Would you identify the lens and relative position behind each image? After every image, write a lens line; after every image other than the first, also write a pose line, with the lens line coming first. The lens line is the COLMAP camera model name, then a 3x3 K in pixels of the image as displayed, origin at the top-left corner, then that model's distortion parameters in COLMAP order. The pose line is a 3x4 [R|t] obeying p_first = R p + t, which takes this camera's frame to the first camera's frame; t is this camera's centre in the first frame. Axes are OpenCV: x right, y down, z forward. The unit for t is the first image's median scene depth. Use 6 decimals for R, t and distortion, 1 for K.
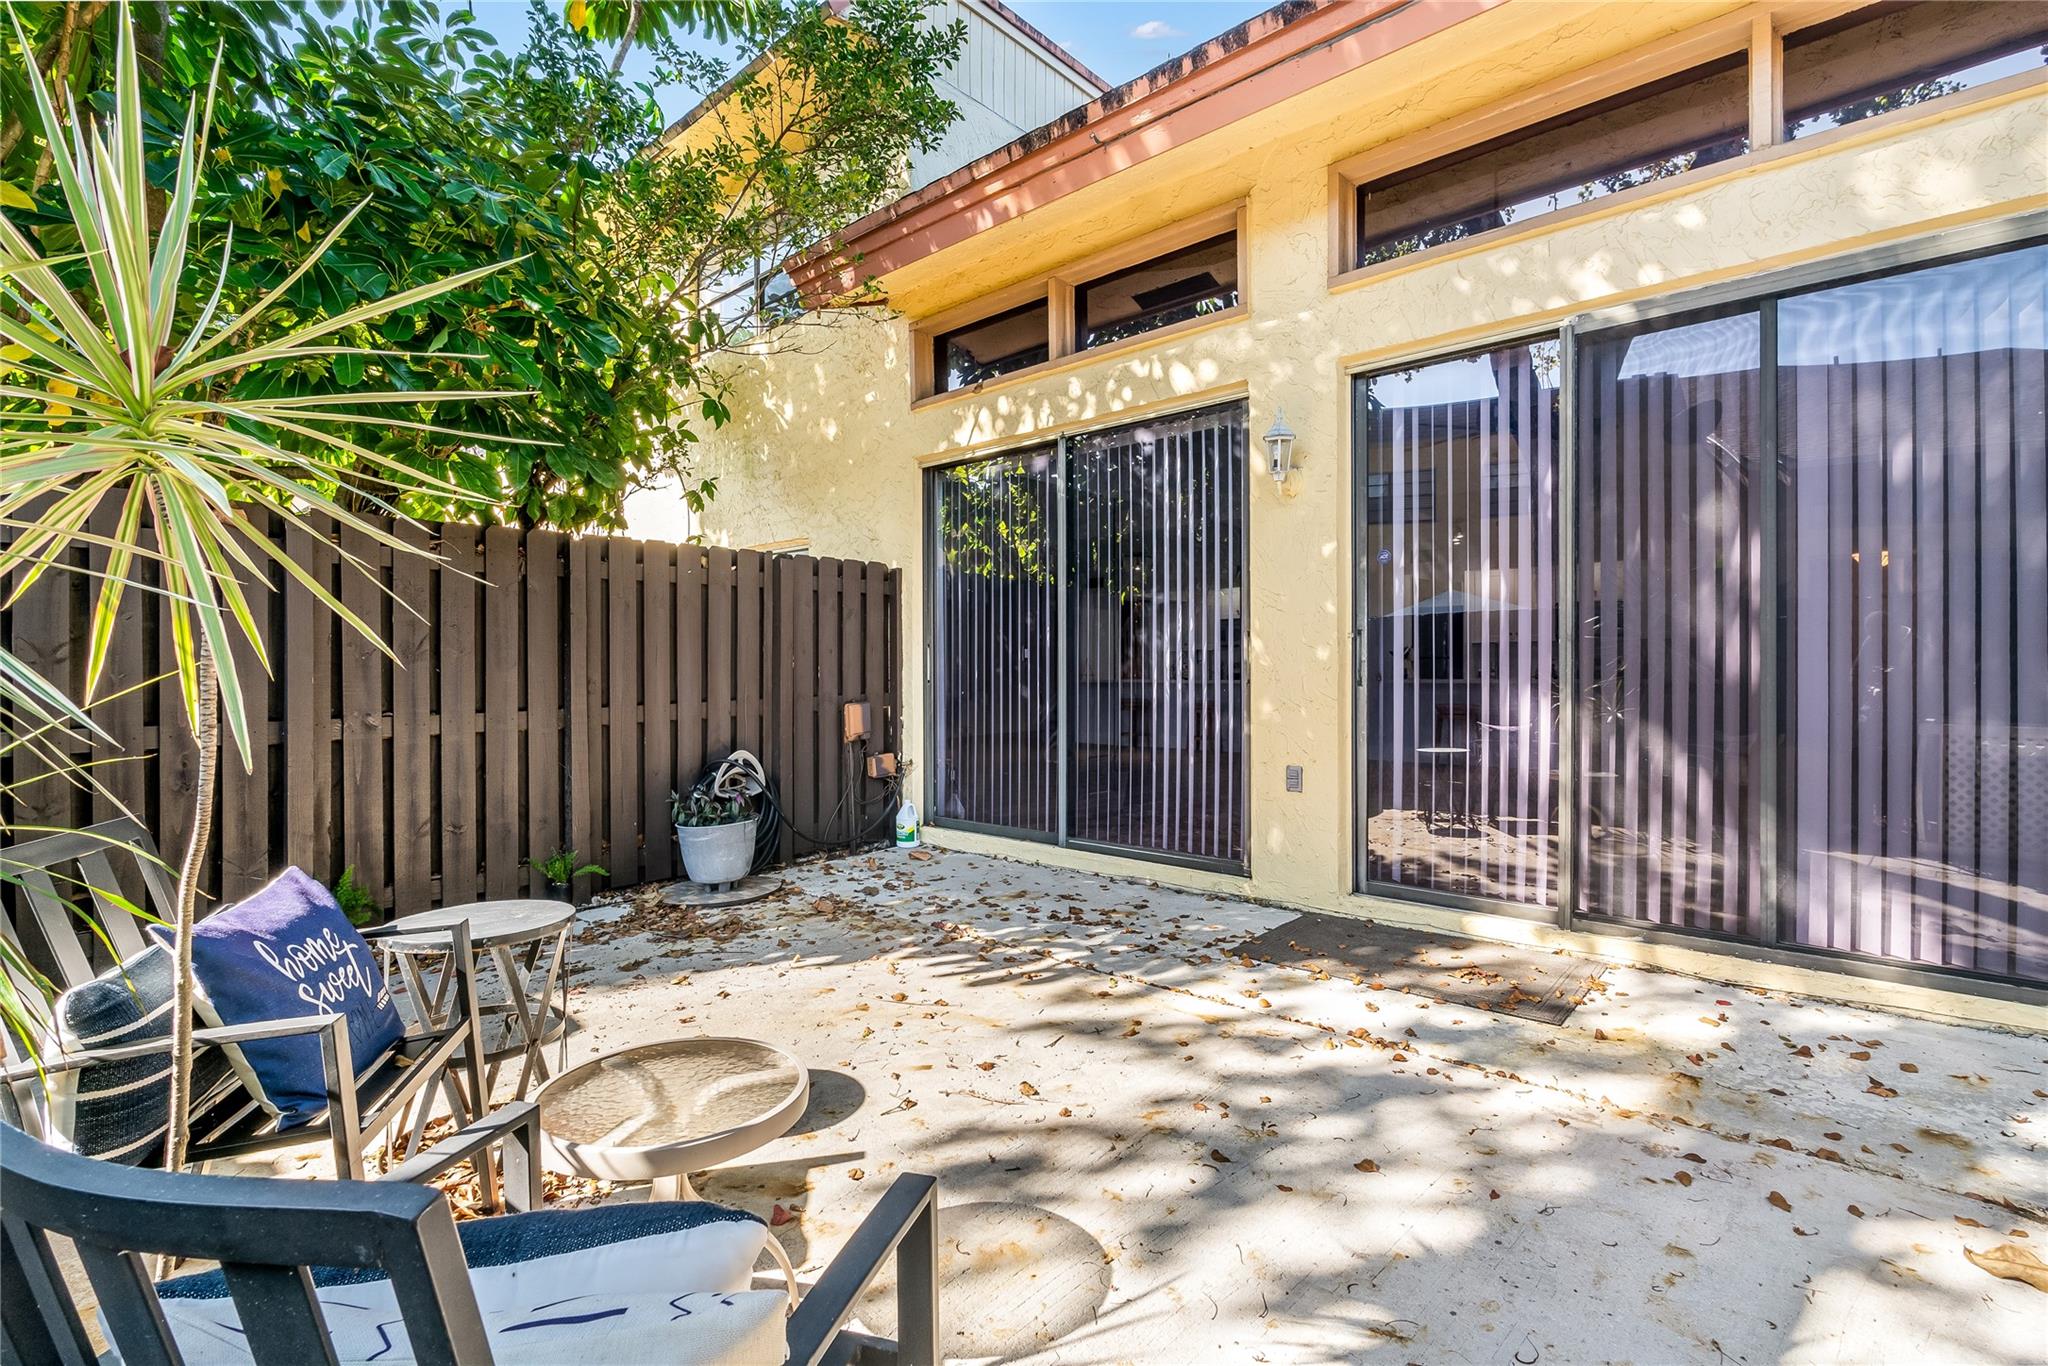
lens RADIAL K [[950.4, 0, 1024.5], [0, 950.4, 681.5], [0, 0, 1]] dist [-0.004583, -0.000083]
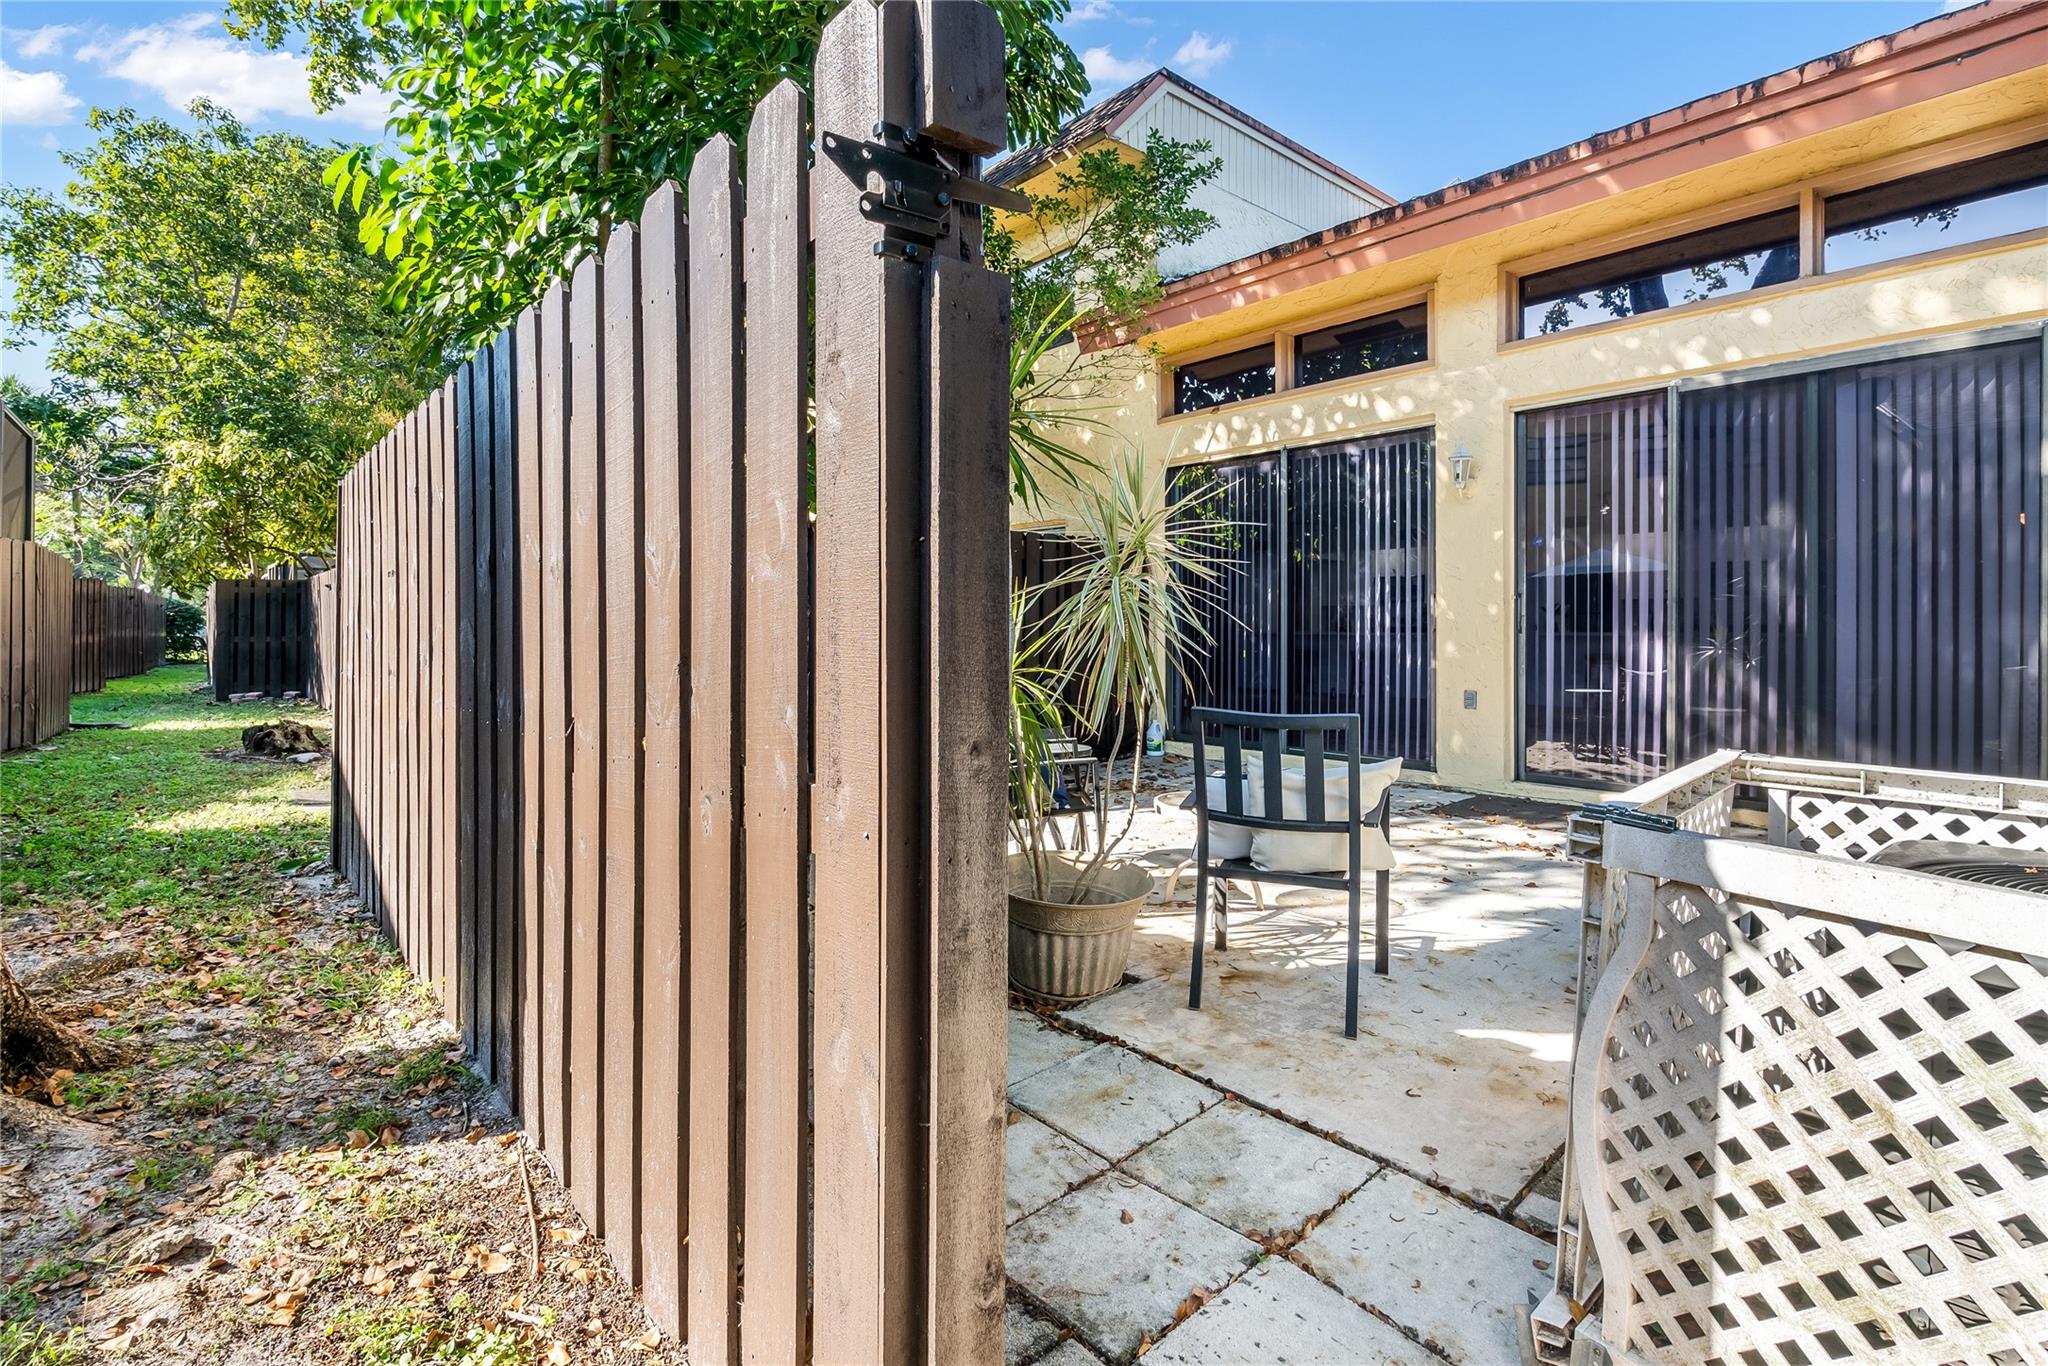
lens RADIAL K [[992.7, 0, 1010.0], [0, 992.7, 632.3], [0, 0, 1]] dist [-0.004888, 0.000127]
pose [[0.992732, -0.000086, -0.120350, -0.202788], [0.000539, 0.999993, 0.003724, -0.002434], [0.120348, -0.003762, 0.992725, -0.503414]]
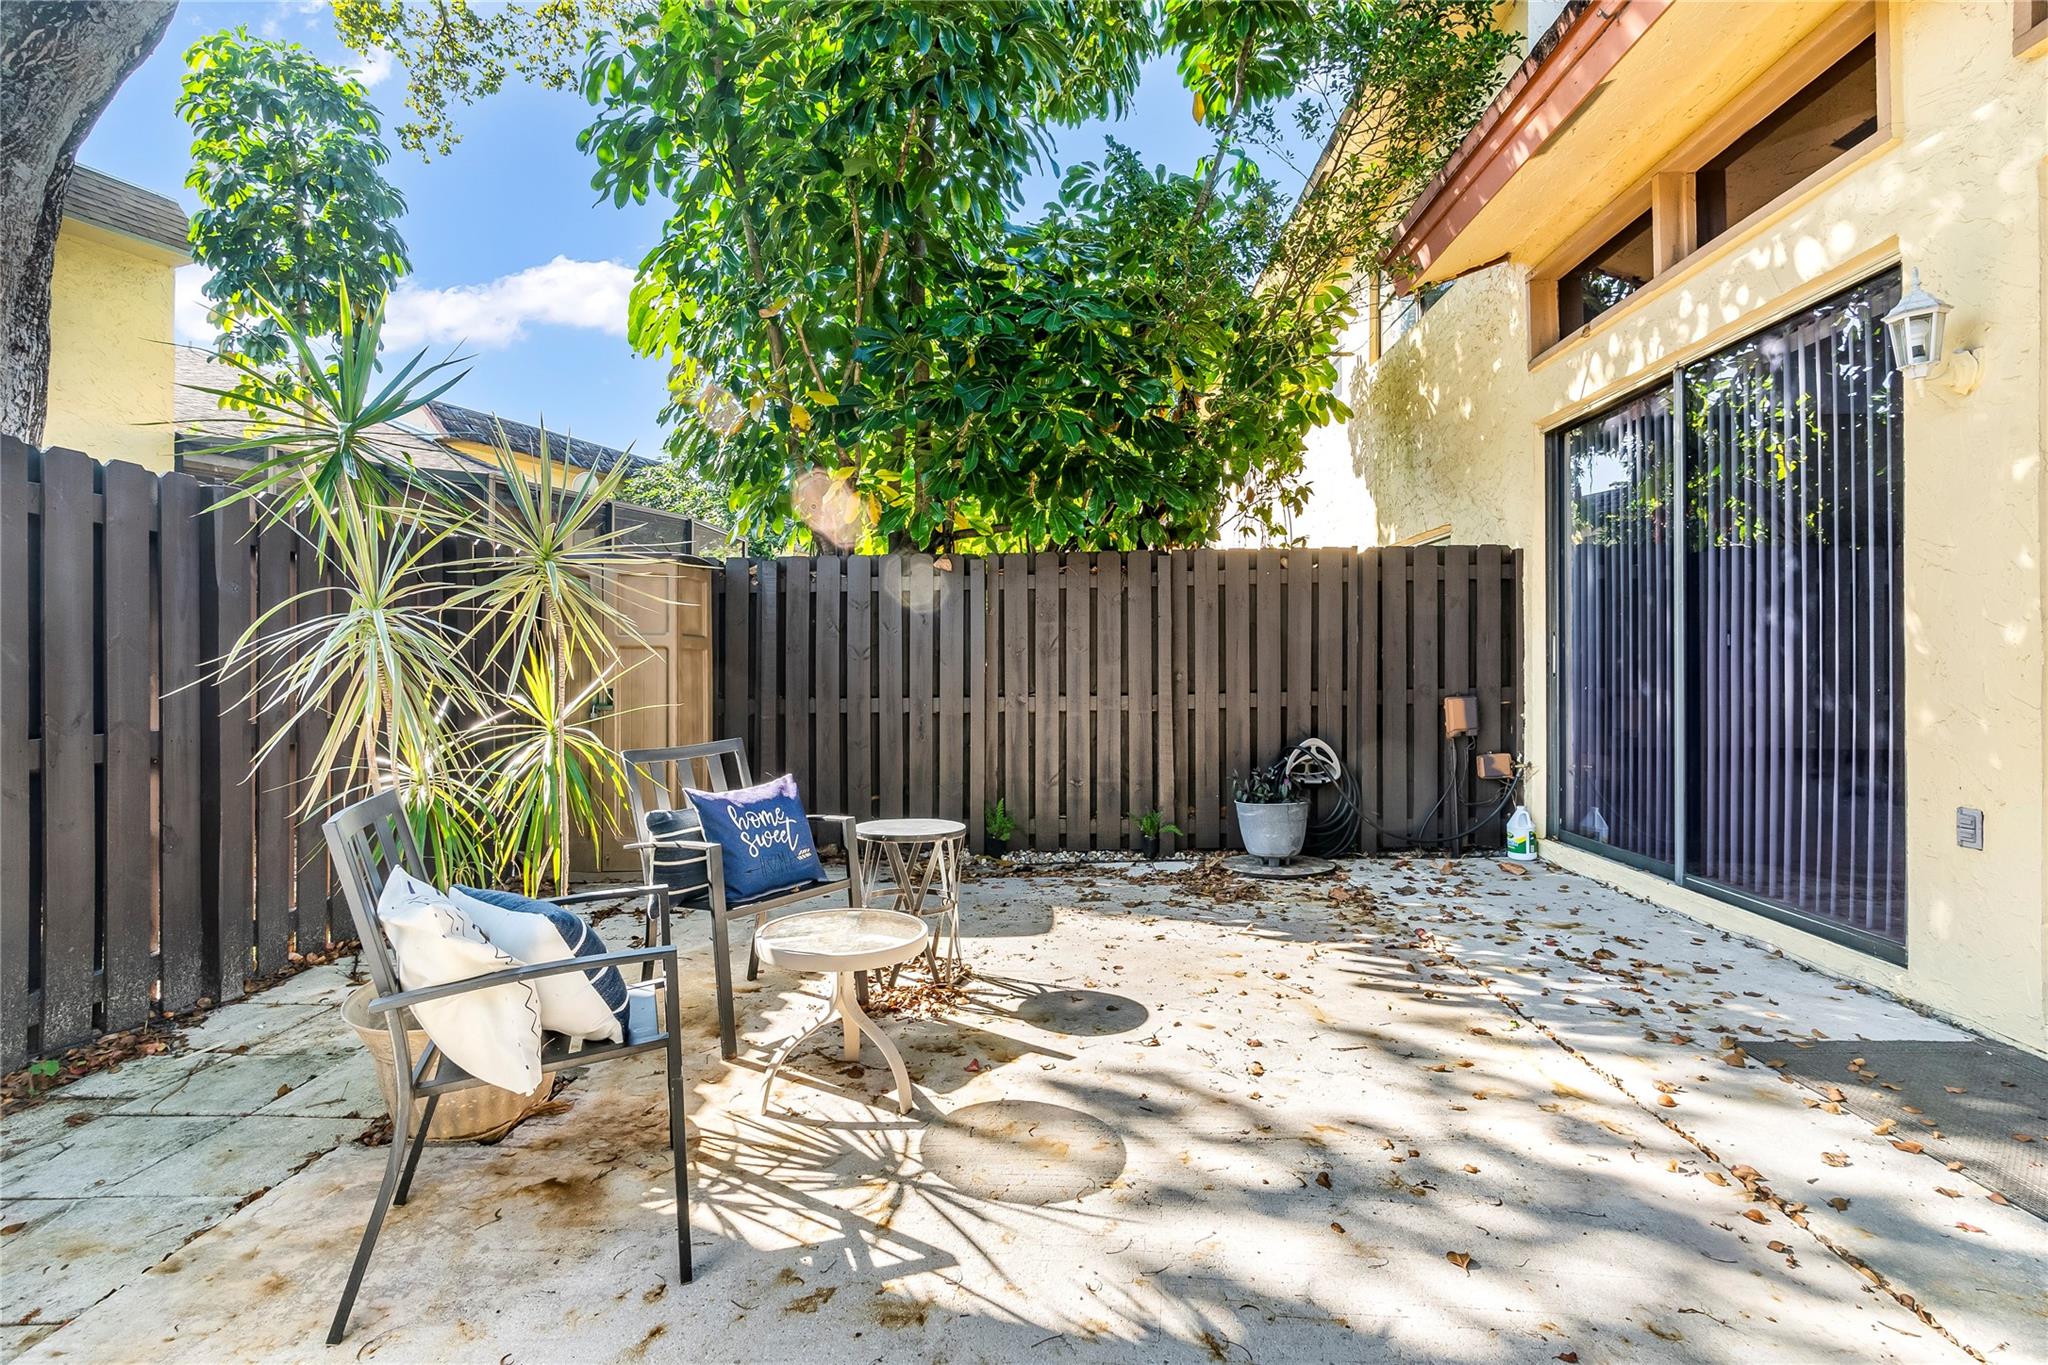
lens RADIAL K [[962.1, 0, 1019.9], [0, 962.1, 667.4], [0, 0, 1]] dist [-0.001067, -0.000008]
pose [[0.631201, 0.001790, -0.775617, 0.361024], [-0.006697, 0.999973, -0.003143, -0.001117], [0.775590, 0.007178, 0.631196, 0.076899]]
